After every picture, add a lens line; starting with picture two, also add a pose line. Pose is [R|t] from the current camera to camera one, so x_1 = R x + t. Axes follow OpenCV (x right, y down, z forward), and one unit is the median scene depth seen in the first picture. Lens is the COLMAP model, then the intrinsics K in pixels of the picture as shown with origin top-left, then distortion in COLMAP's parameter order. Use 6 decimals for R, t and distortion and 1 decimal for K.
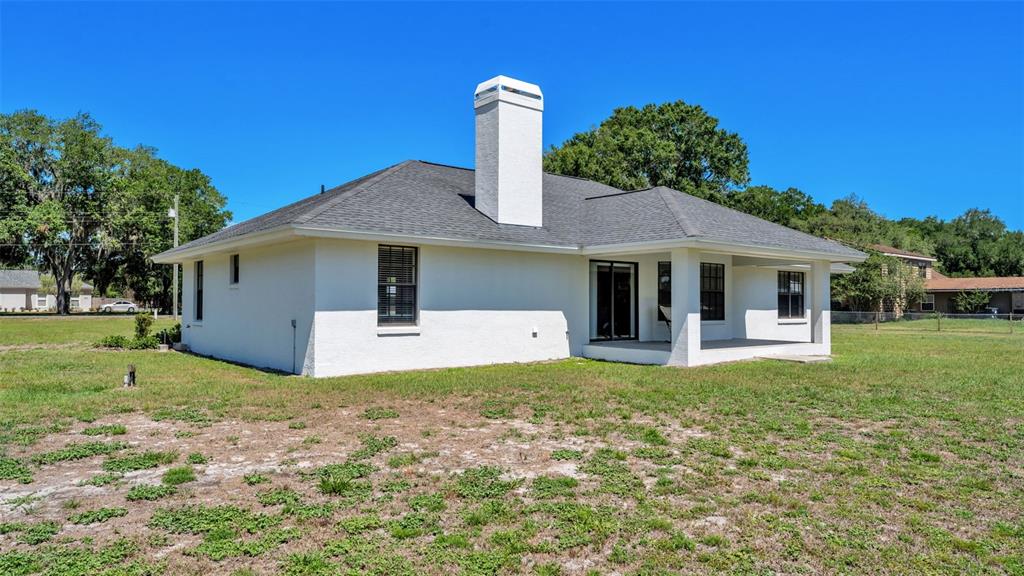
lens RADIAL K [[670.8, 0, 516.4], [0, 670.8, 278.1], [0, 0, 1]] dist [0.007002, -0.000053]
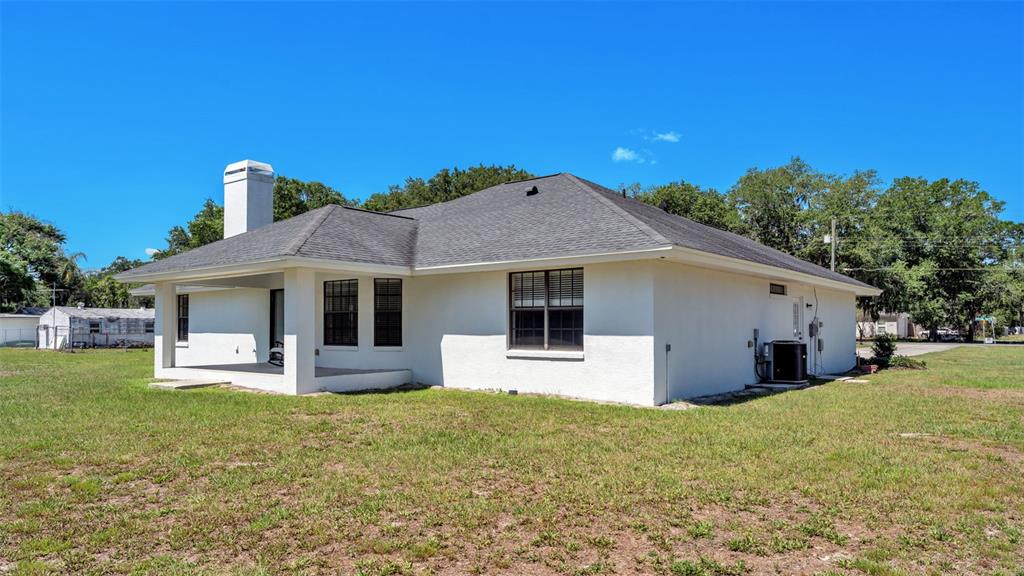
lens RADIAL K [[720.4, 0, 512.0], [0, 720.4, 288.0], [0, 0, 1]] dist [0.006293, 0.000694]
pose [[0.180457, -0.059338, -0.981791, 1.136034], [0.041387, 0.997753, -0.052696, 0.042017], [0.982712, -0.031124, 0.182507, 0.955169]]
